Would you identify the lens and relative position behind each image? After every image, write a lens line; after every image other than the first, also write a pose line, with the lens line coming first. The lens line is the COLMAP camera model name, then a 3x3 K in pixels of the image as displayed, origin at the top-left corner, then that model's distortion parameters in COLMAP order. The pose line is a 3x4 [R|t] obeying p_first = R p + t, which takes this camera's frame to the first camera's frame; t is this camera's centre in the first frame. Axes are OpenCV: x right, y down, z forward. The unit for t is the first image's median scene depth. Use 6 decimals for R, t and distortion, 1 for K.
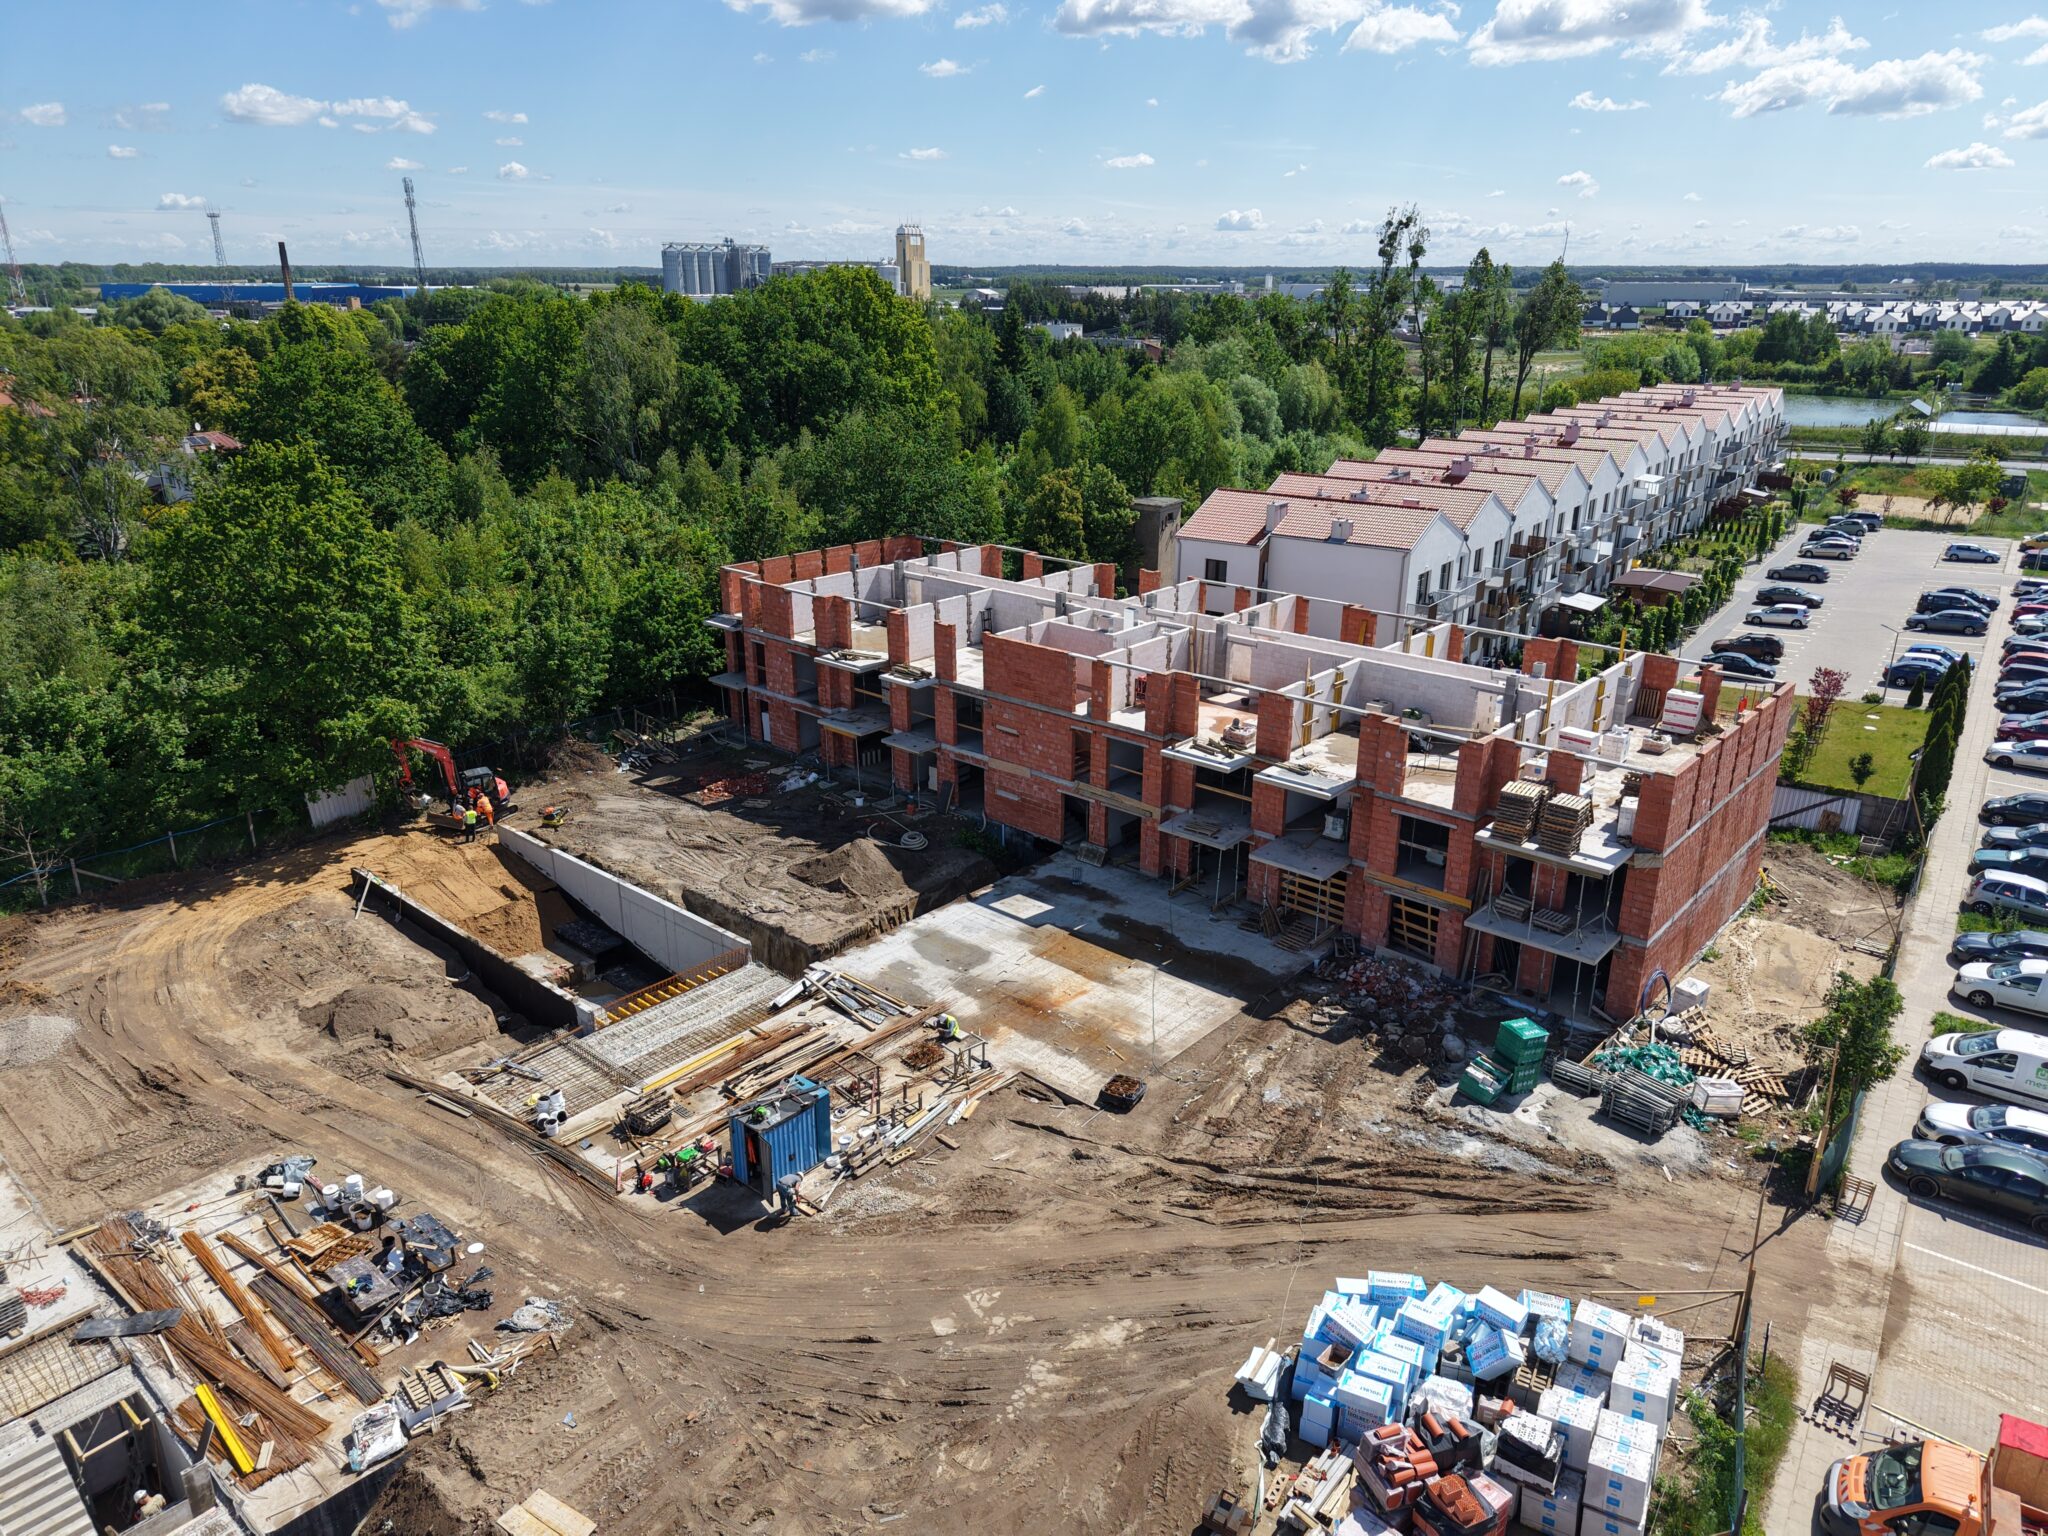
lens RADIAL K [[1399.3, 0, 1030.7], [0, 1399.3, 772.7], [0, 0, 1]] dist [0.028173, -0.015279]
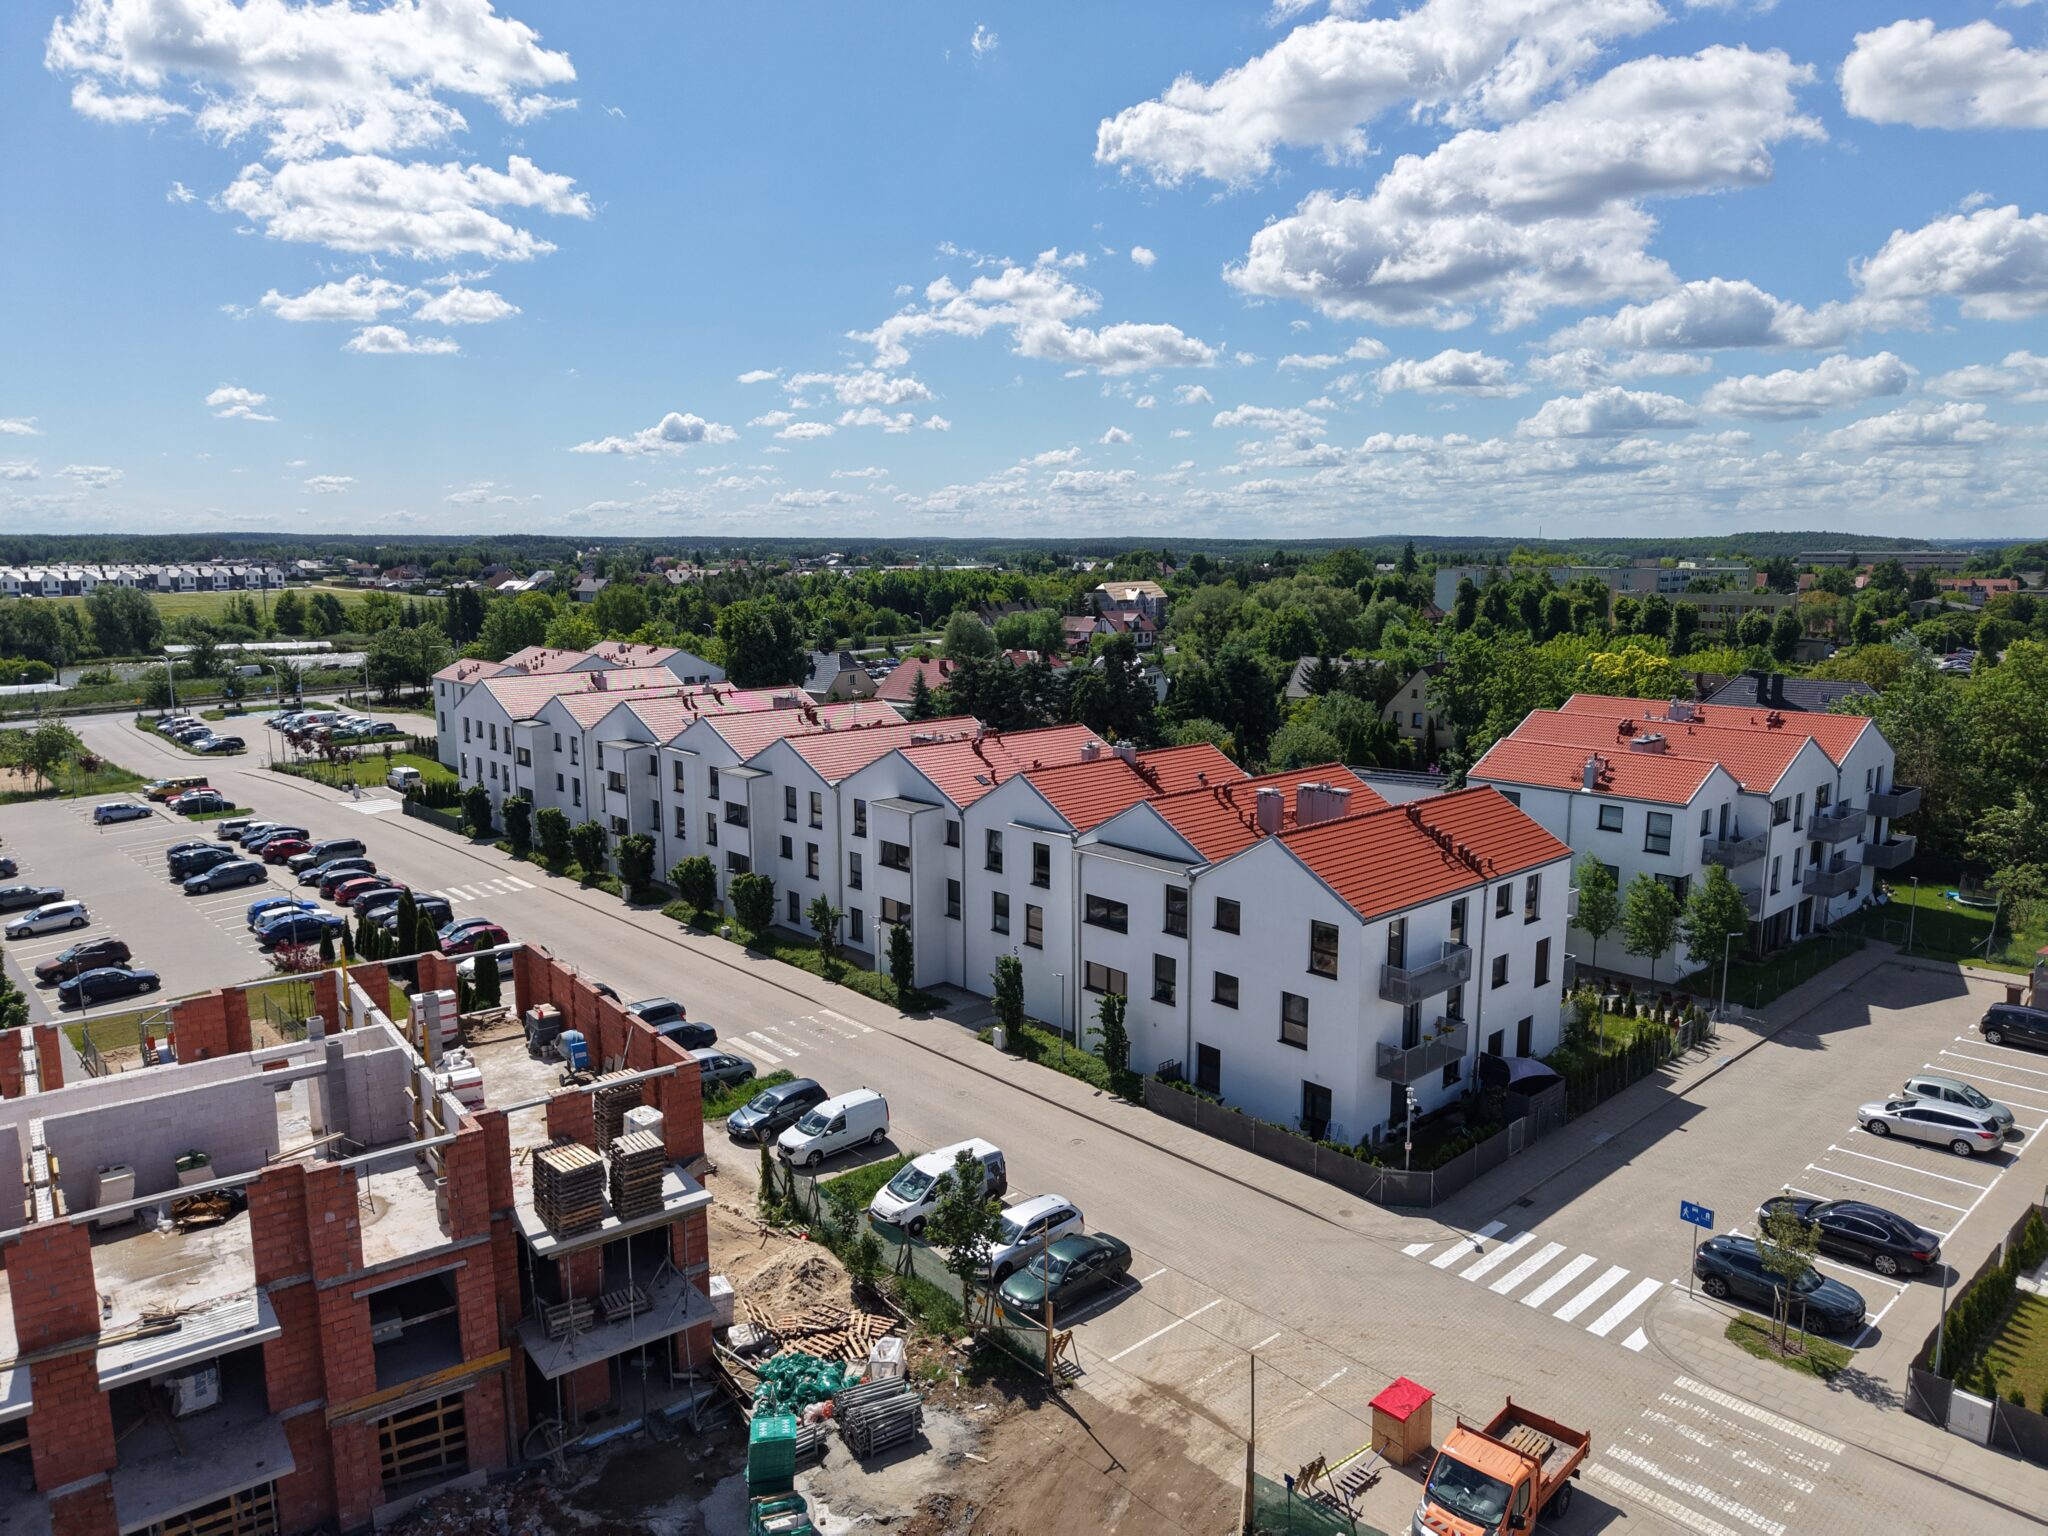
lens RADIAL K [[1399.3, 0, 1017.0], [0, 1399.3, 769.0], [0, 0, 1]] dist [0.028173, -0.015279]
pose [[0.215371, -0.169676, 0.961678, -0.126311], [0.338329, 0.936761, 0.089510, -0.075722], [-0.916050, 0.306086, 0.259158, 0.234741]]
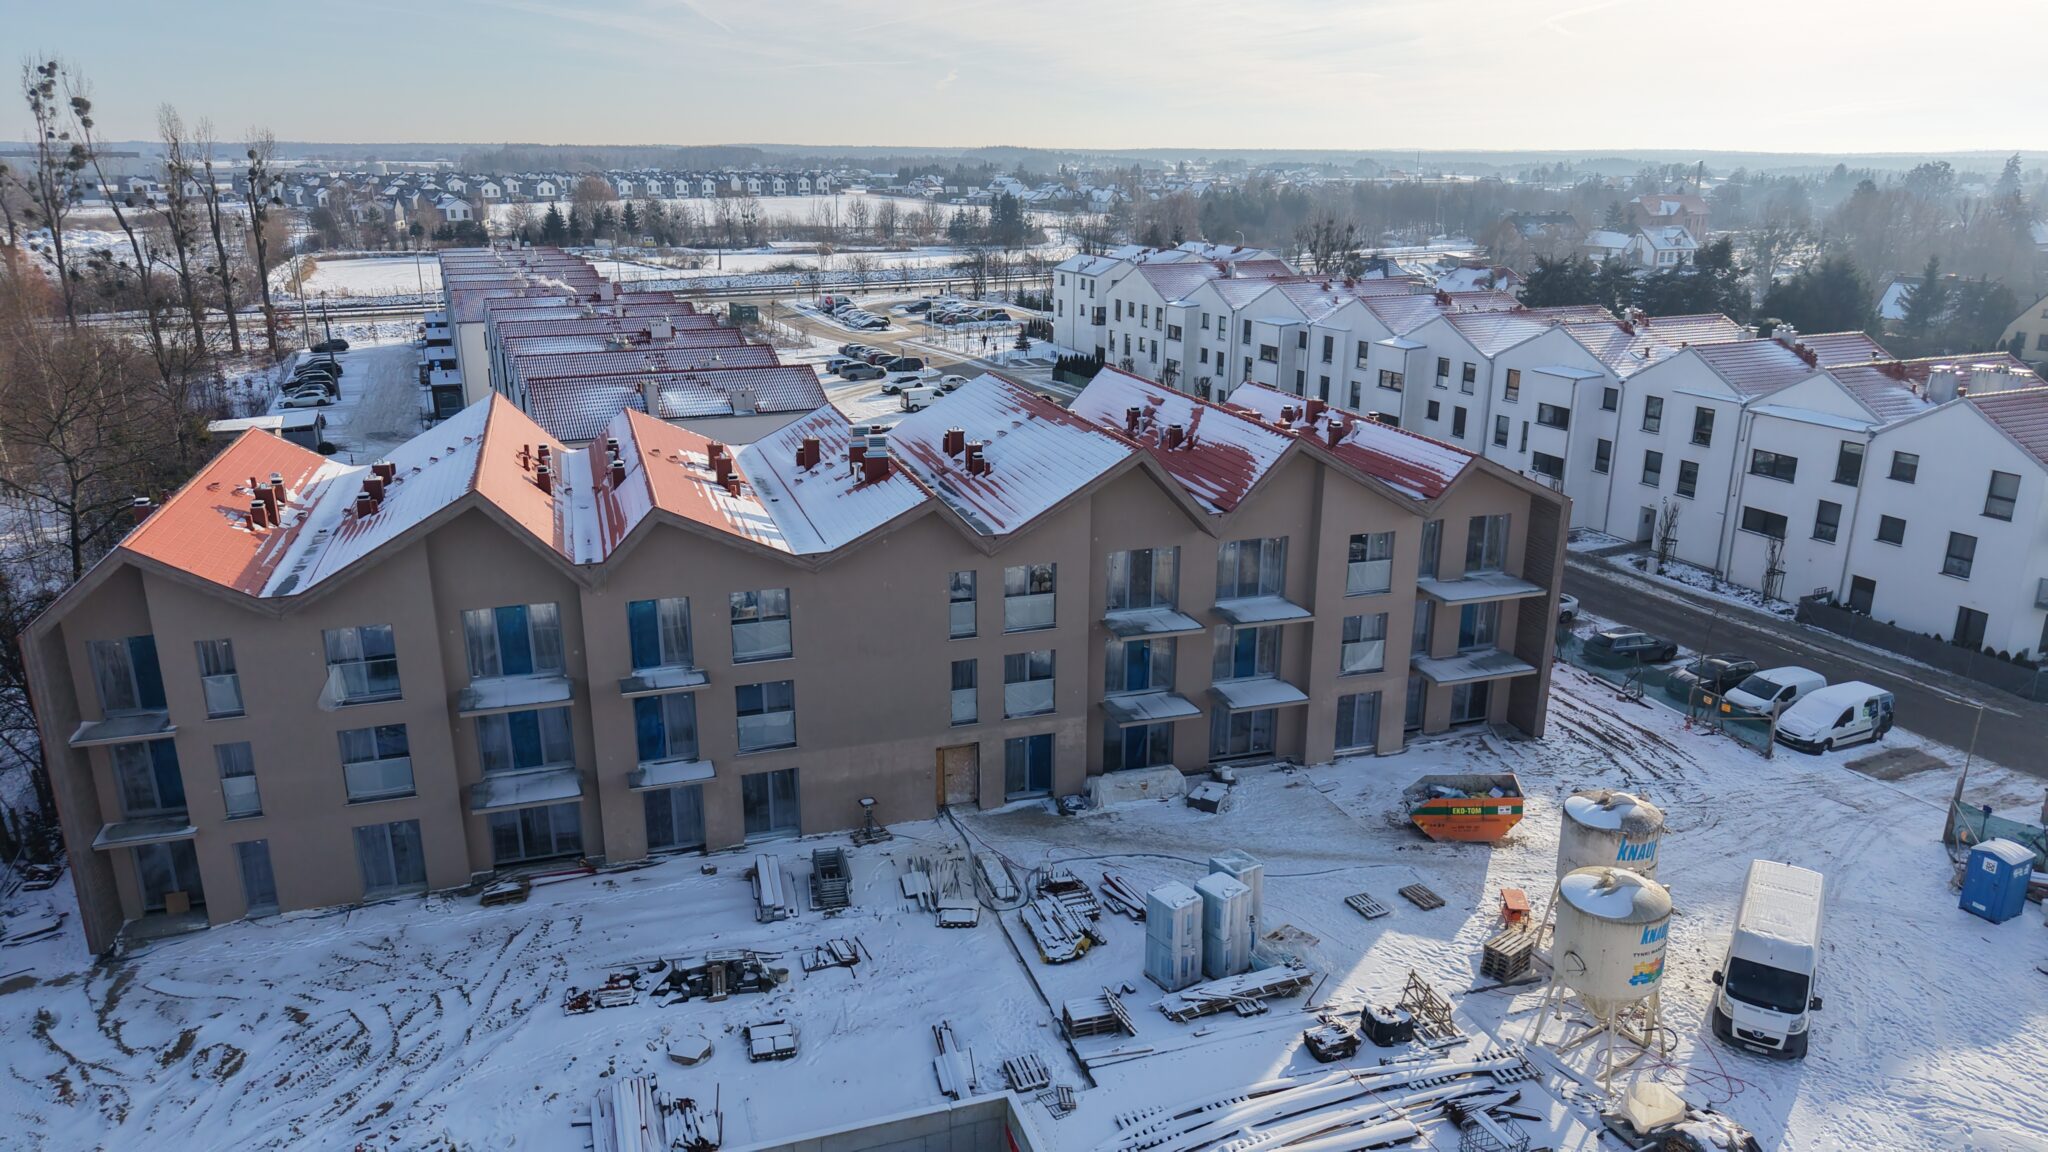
lens RADIAL K [[1350.0, 0, 1025.6], [0, 1350.0, 609.9], [0, 0, 1]] dist [0.037006, -0.052813]
pose [[0.513280, -0.281779, 0.810644, -0.318085], [0.295970, 0.944735, 0.140988, -0.090335], [-0.805571, 0.167560, 0.568312, 0.298600]]
